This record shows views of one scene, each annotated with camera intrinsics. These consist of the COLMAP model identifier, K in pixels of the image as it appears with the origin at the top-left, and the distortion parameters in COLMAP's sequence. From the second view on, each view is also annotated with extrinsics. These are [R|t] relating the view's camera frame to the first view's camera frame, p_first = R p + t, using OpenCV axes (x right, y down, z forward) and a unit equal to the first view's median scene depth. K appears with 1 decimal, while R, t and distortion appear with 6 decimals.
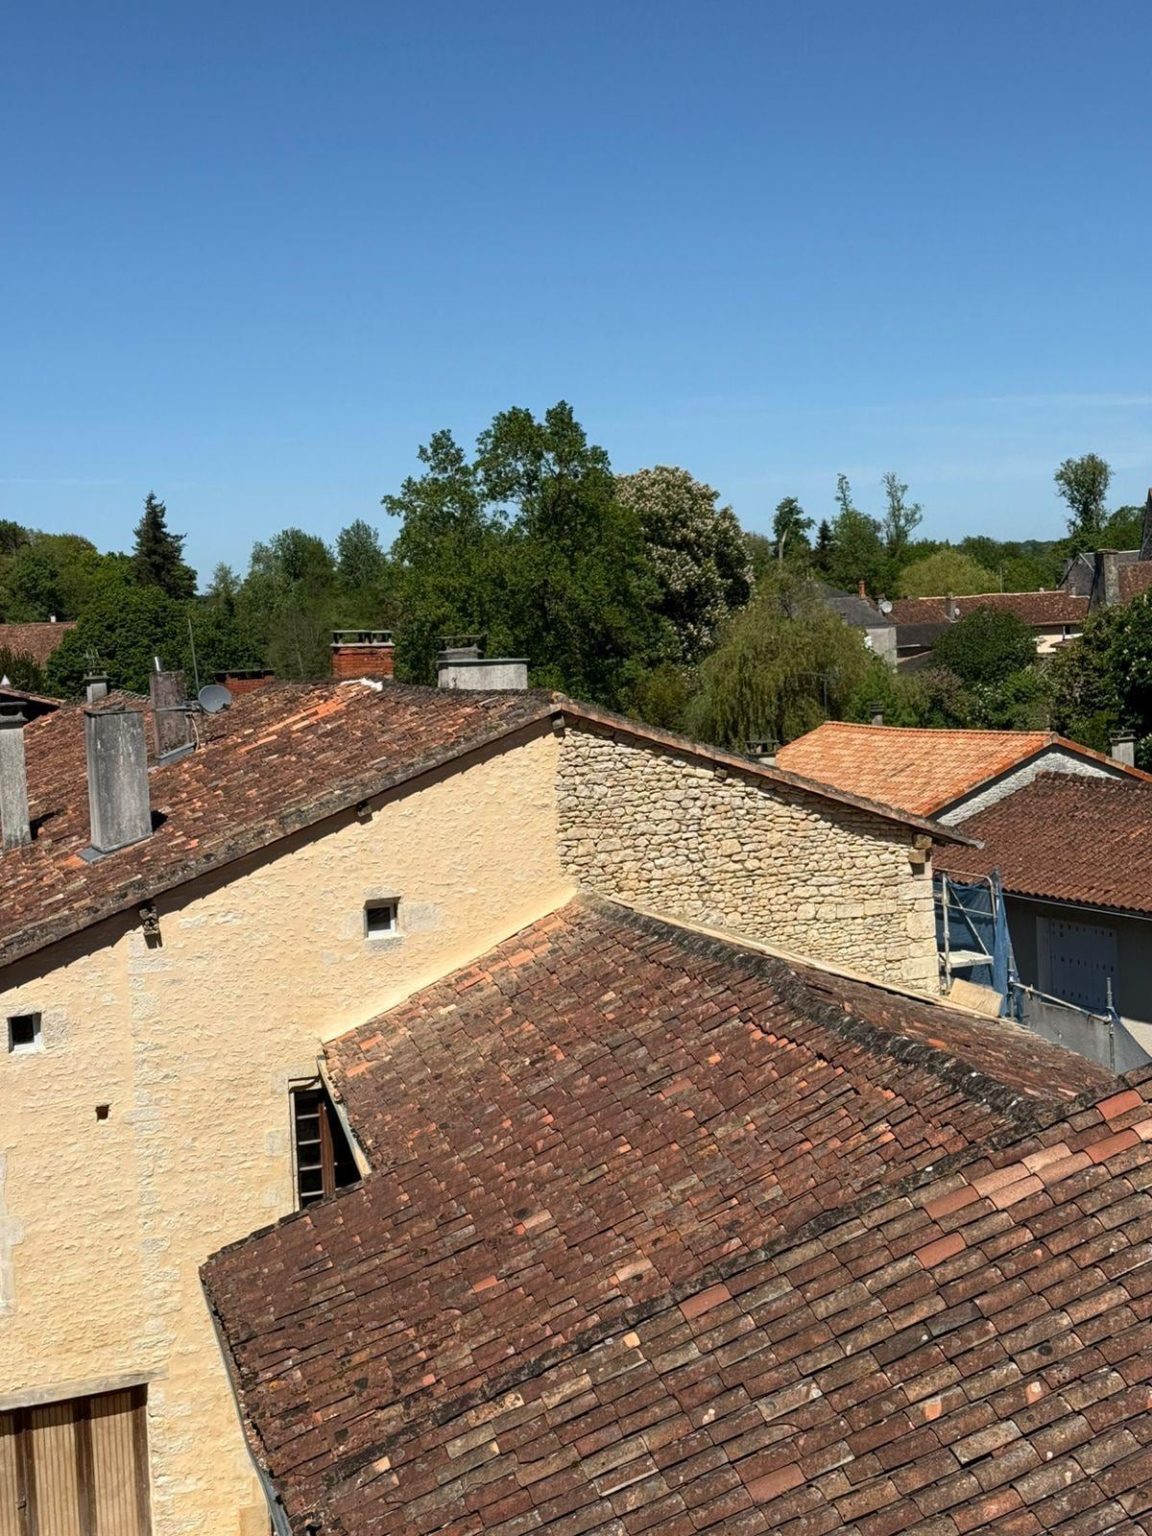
lens RADIAL K [[2118.2, 0, 576.7], [0, 2118.2, 728.5], [0, 0, 1]] dist [0.144243, -0.253450]
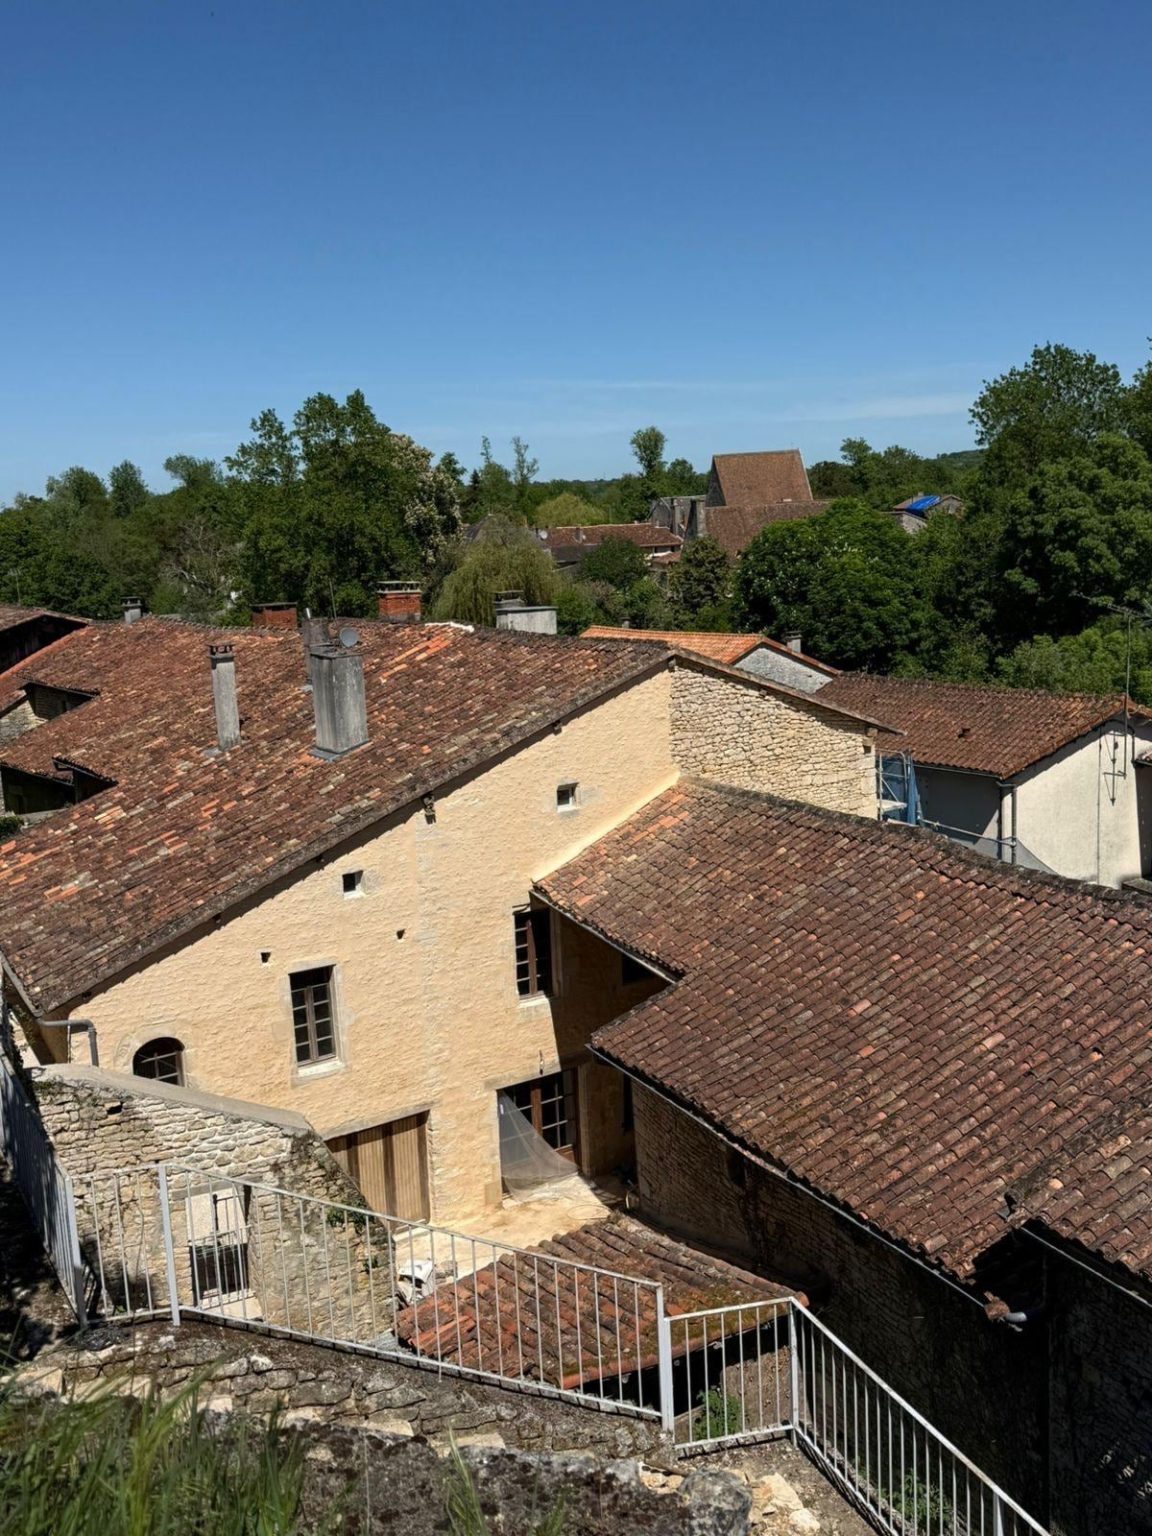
lens RADIAL K [[1454.6, 0, 576.0], [0, 1454.6, 768.0], [0, 0, 1]] dist [0.136163, -0.002775]
pose [[0.979645, -0.029064, 0.198624, -0.258197], [0.007775, 0.994214, 0.107132, -0.036262], [-0.200588, -0.103407, 0.974203, 0.004423]]
